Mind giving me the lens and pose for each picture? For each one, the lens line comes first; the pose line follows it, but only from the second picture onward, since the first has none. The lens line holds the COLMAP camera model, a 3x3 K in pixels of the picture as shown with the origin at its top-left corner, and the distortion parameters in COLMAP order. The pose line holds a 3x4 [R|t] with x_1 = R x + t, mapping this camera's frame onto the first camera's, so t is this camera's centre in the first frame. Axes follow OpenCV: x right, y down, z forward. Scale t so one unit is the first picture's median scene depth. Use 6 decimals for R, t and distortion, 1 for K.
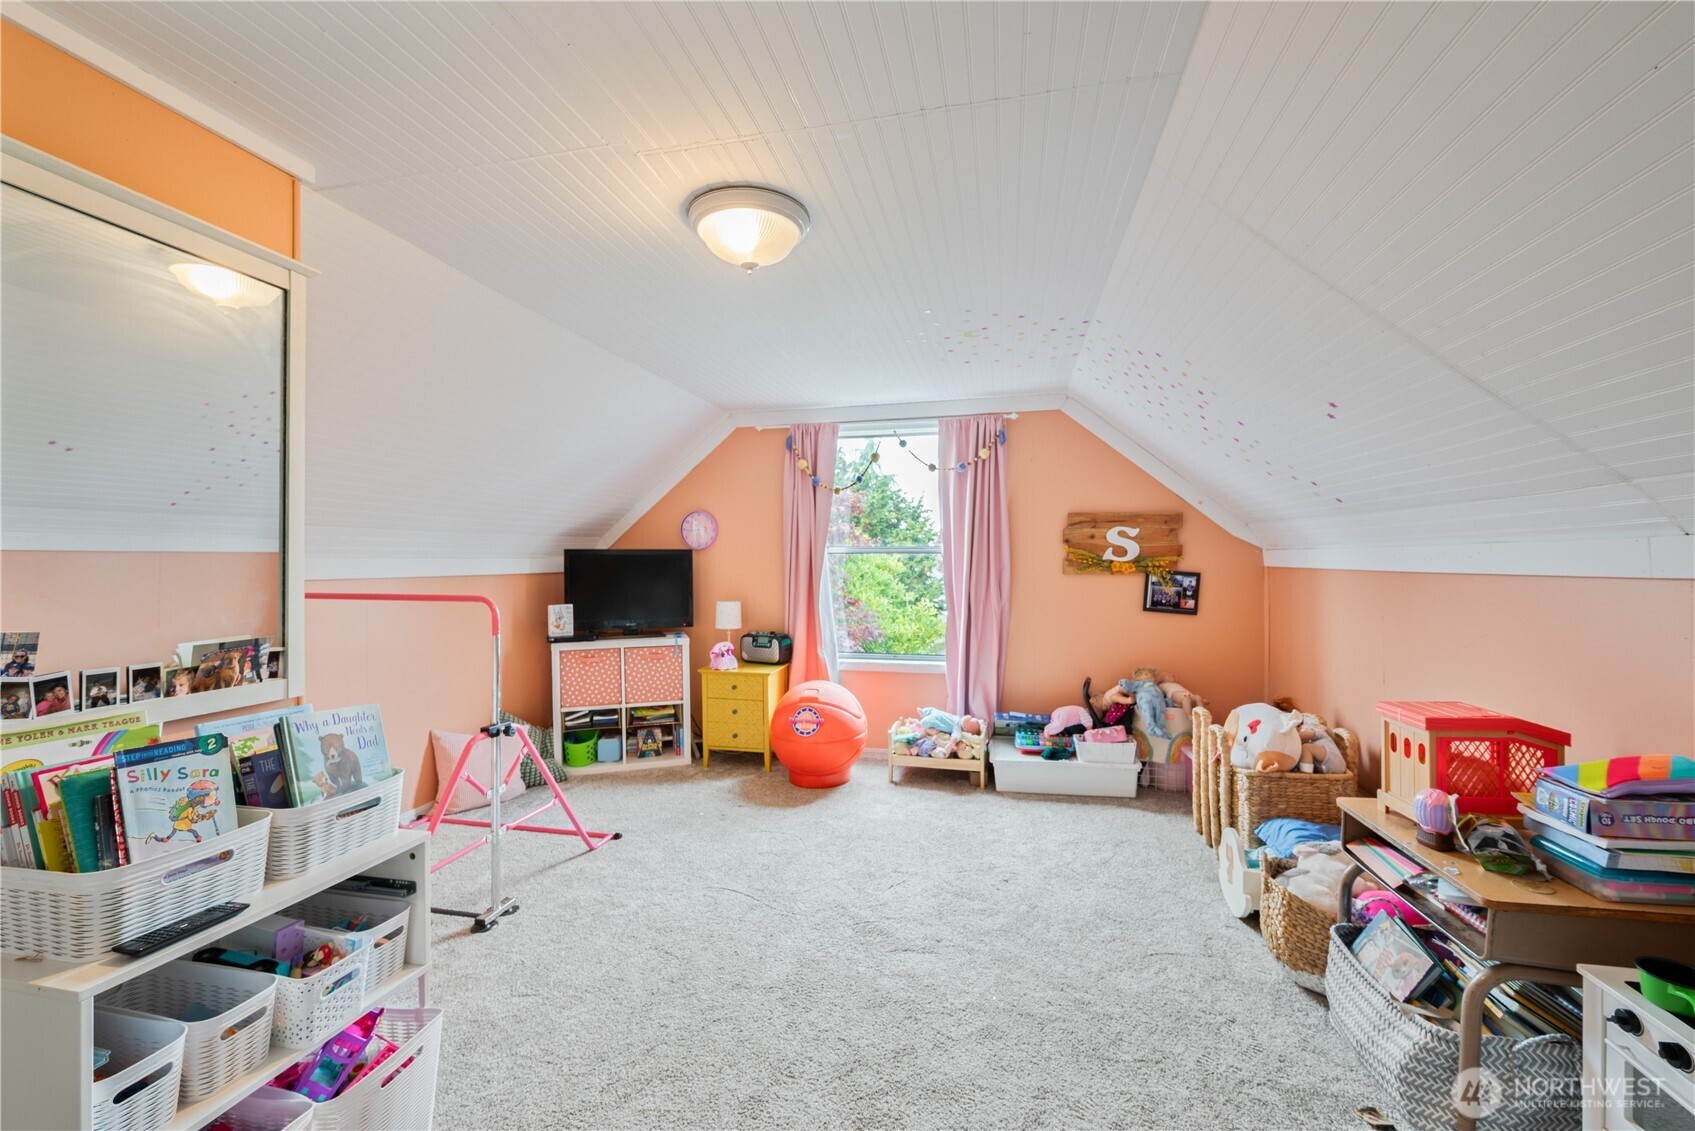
lens RADIAL K [[713.2, 0, 851.0], [0, 713.2, 562.4], [0, 0, 1]] dist [0.002929, 0.000606]
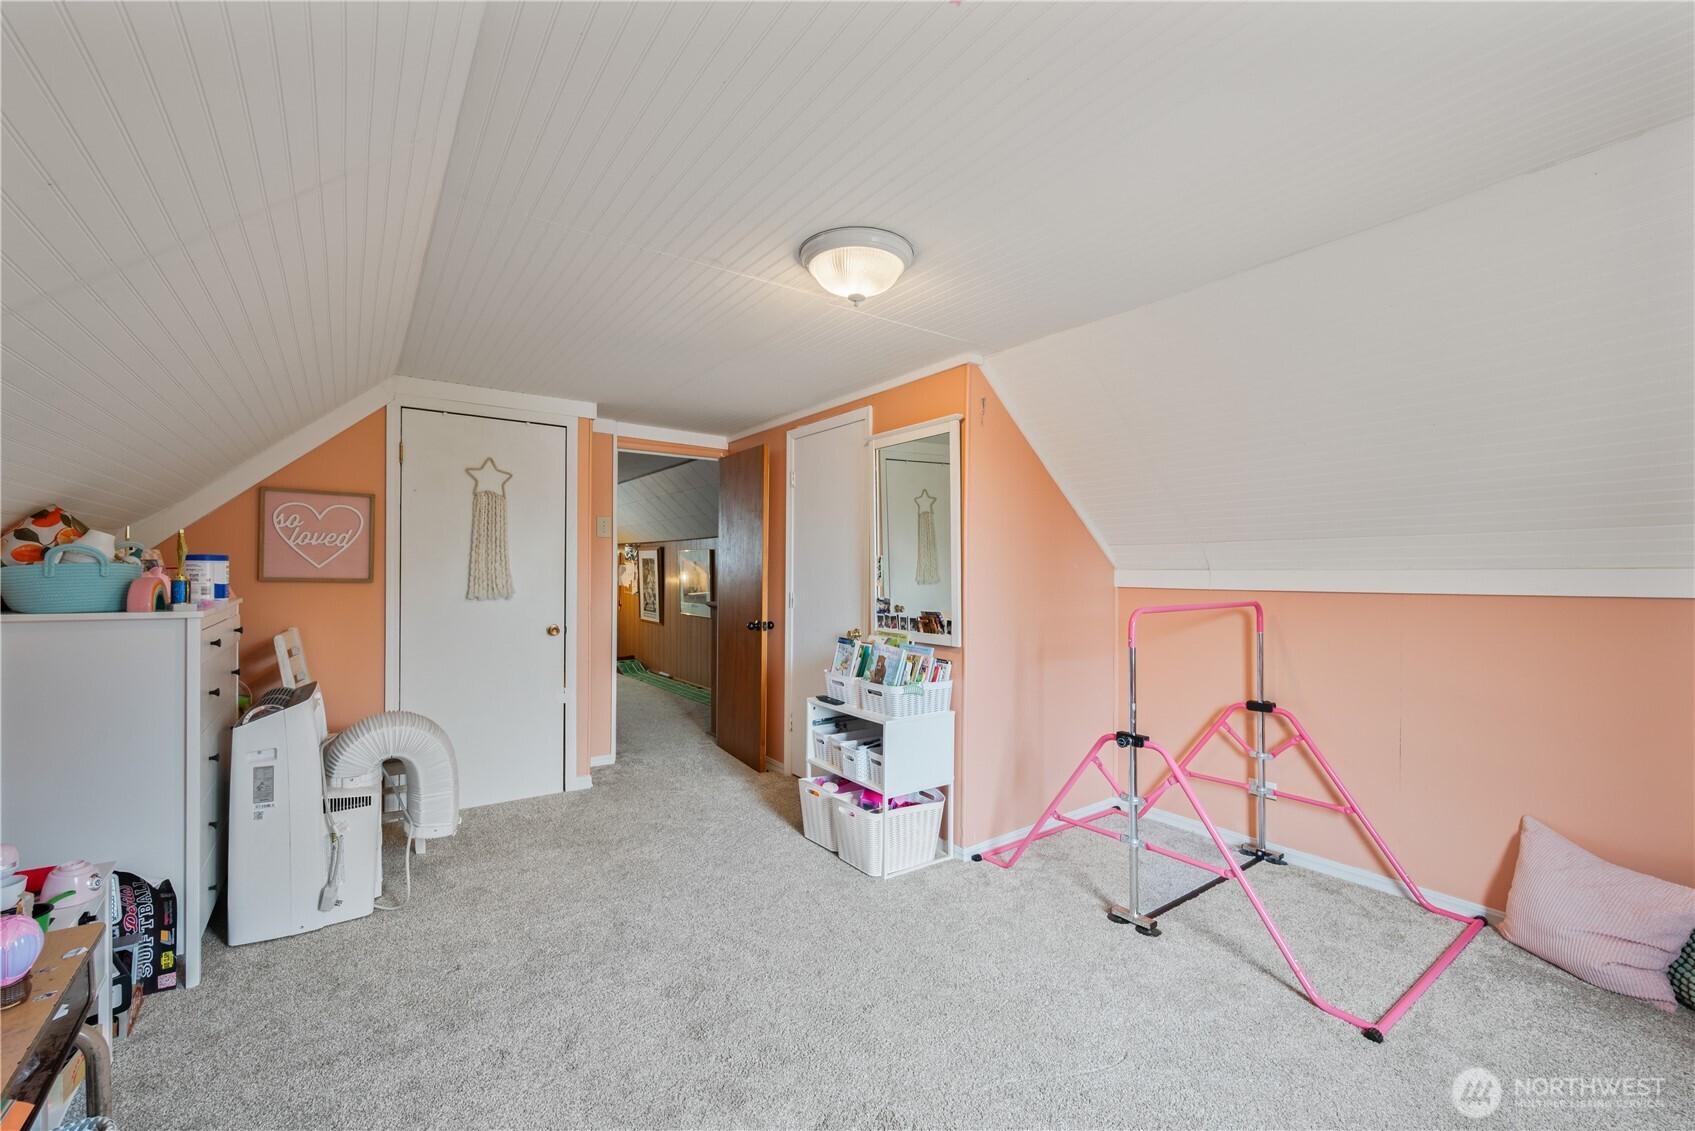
lens RADIAL K [[713.2, 0, 854.2], [0, 713.2, 562.7], [0, 0, 1]] dist [0.002929, 0.000606]
pose [[-0.671022, -0.011129, -0.741354, 0.888246], [-0.003830, 0.999926, -0.011544, -0.011094], [0.741428, -0.004907, -0.671015, 2.314428]]
